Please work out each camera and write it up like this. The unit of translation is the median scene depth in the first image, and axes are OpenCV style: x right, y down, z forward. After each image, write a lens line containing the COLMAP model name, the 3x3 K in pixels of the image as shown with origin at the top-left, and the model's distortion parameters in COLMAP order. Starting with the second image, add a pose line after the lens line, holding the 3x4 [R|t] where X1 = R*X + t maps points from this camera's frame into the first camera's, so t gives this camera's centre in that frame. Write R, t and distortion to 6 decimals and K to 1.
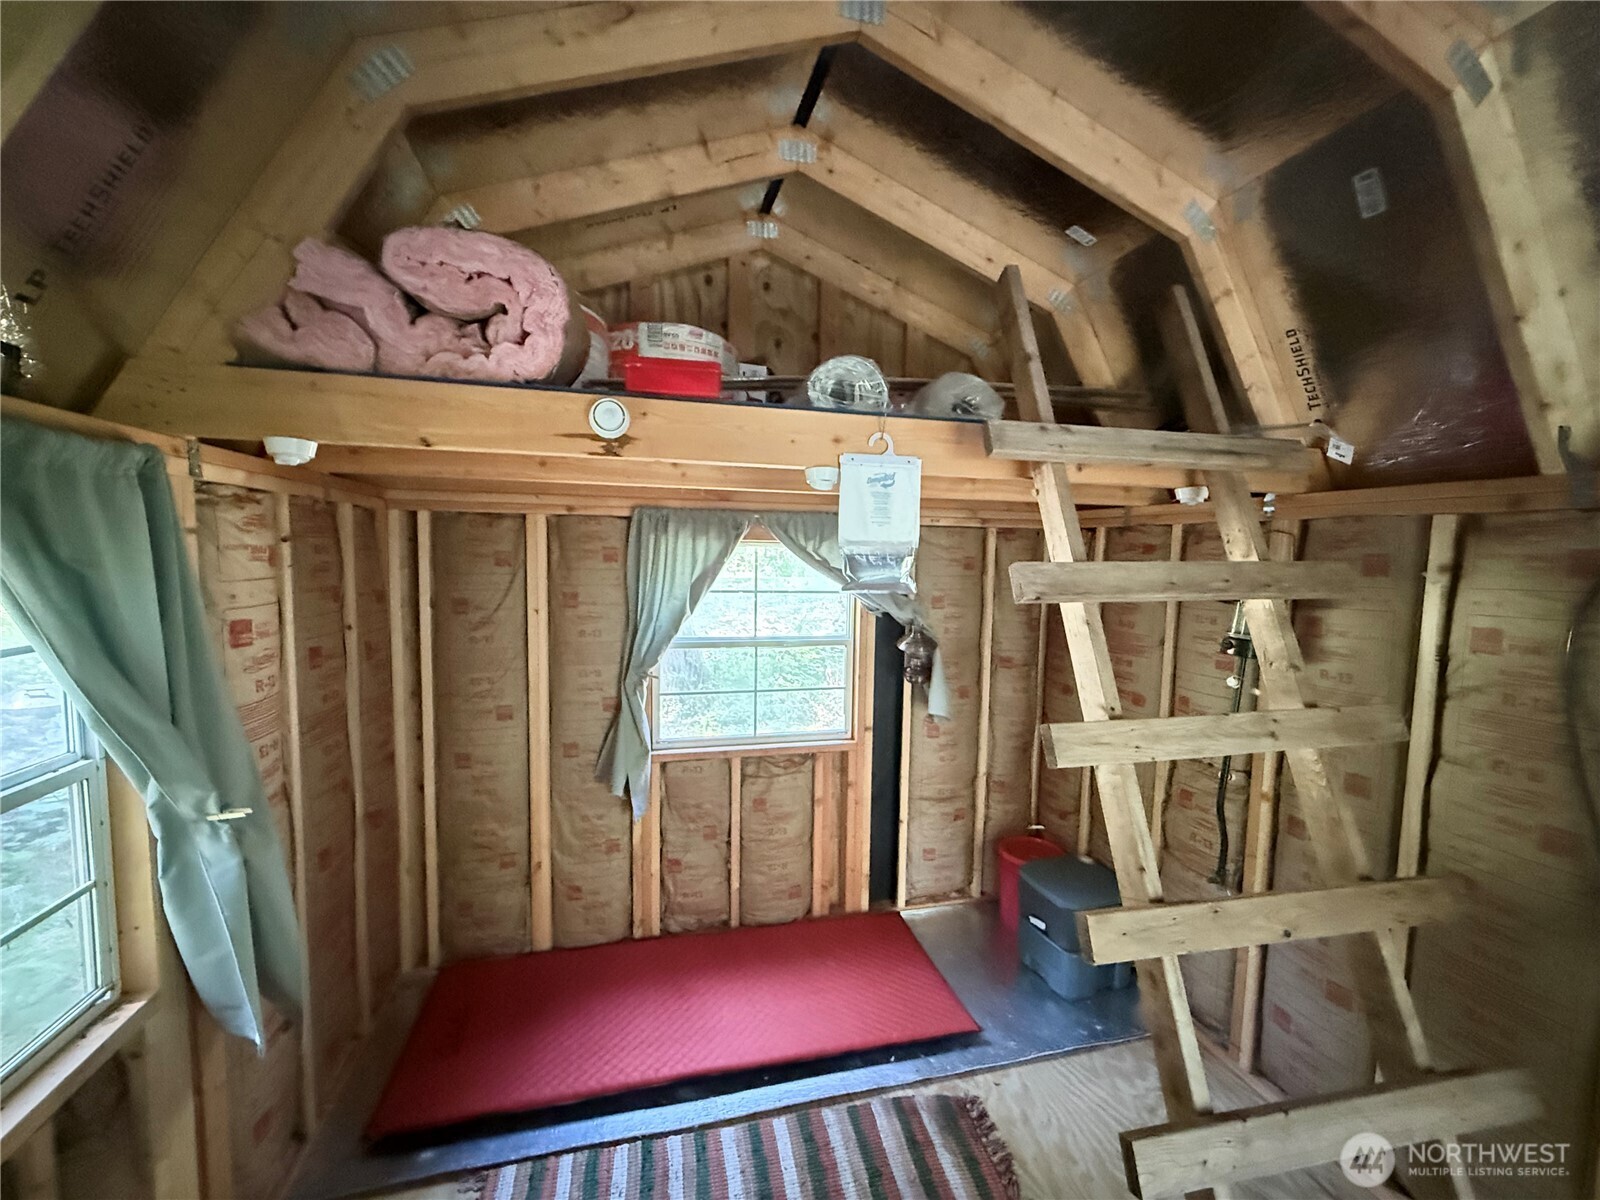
lens RADIAL K [[637.5, 0, 802.6], [0, 637.5, 601.3], [0, 0, 1]] dist [-0.003542, 0.001242]
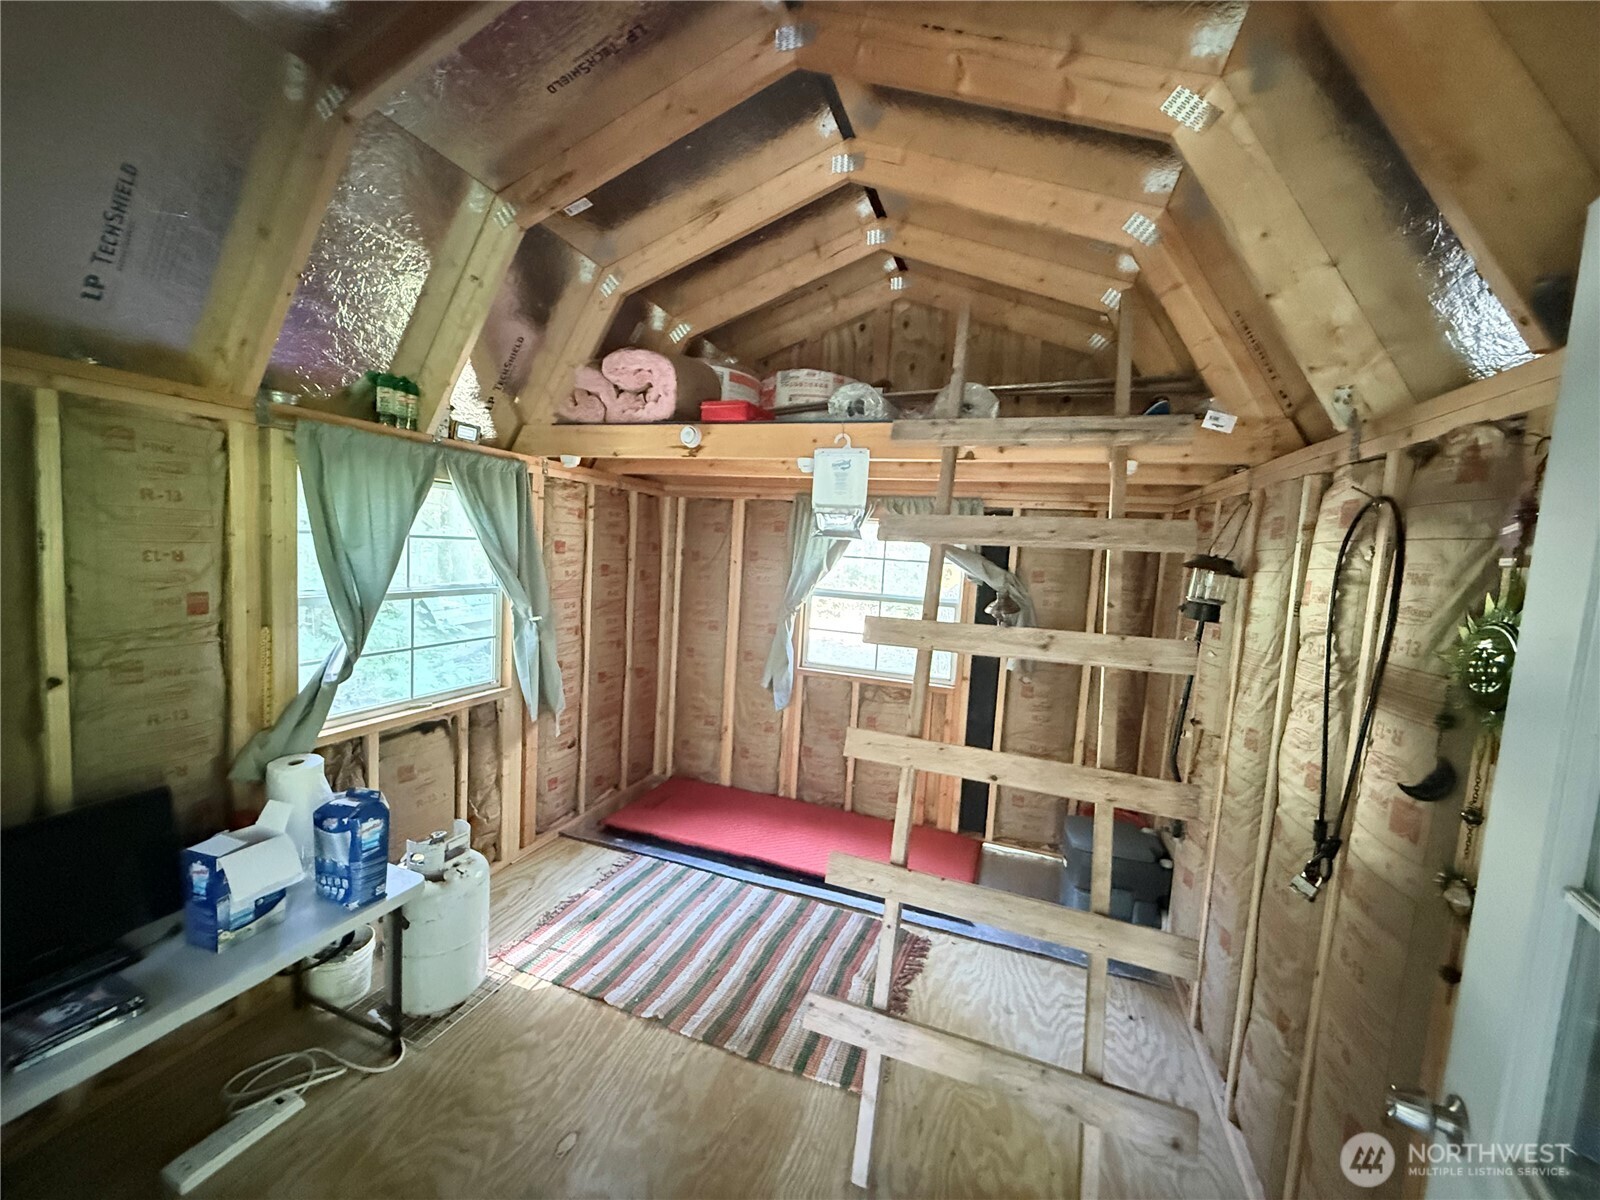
lens RADIAL K [[637.5, 0, 798.2], [0, 637.5, 599.6], [0, 0, 1]] dist [-0.003542, 0.001242]
pose [[0.830627, 0.075702, -0.551659, 0.701078], [-0.085318, 0.996320, 0.008258, 0.099400], [0.550253, 0.040207, 0.834029, -0.247617]]
